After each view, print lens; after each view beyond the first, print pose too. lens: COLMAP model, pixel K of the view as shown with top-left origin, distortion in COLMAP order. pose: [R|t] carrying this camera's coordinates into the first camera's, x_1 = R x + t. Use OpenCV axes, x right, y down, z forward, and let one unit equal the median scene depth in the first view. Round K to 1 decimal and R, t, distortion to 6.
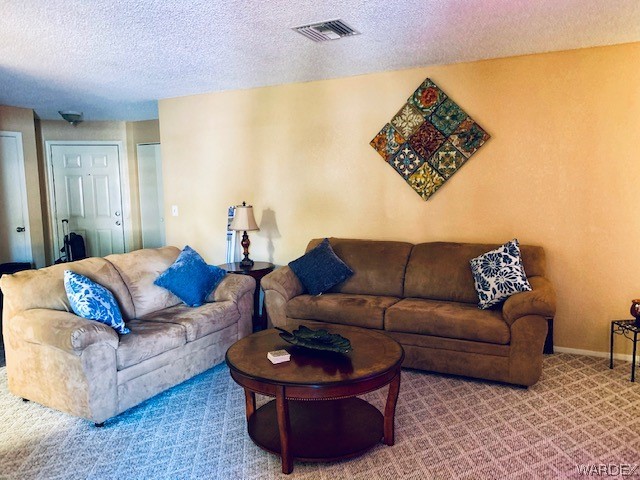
lens RADIAL K [[482.1, 0, 320.0], [0, 482.1, 240.0], [0, 0, 1]] dist [0.013247, -0.007282]
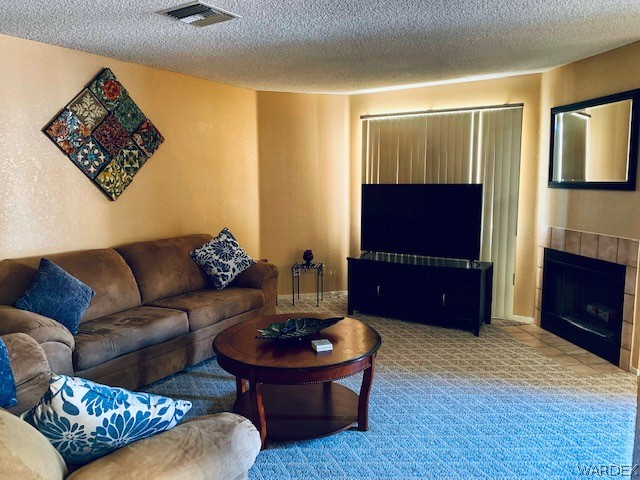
lens RADIAL K [[482.1, 0, 320.0], [0, 482.1, 240.0], [0, 0, 1]] dist [0.013247, -0.007282]
pose [[0.119801, -0.117602, 0.985808, -0.677542], [0.107757, 0.988633, 0.104844, -0.063289], [-0.986933, 0.093667, 0.131112, 0.505509]]
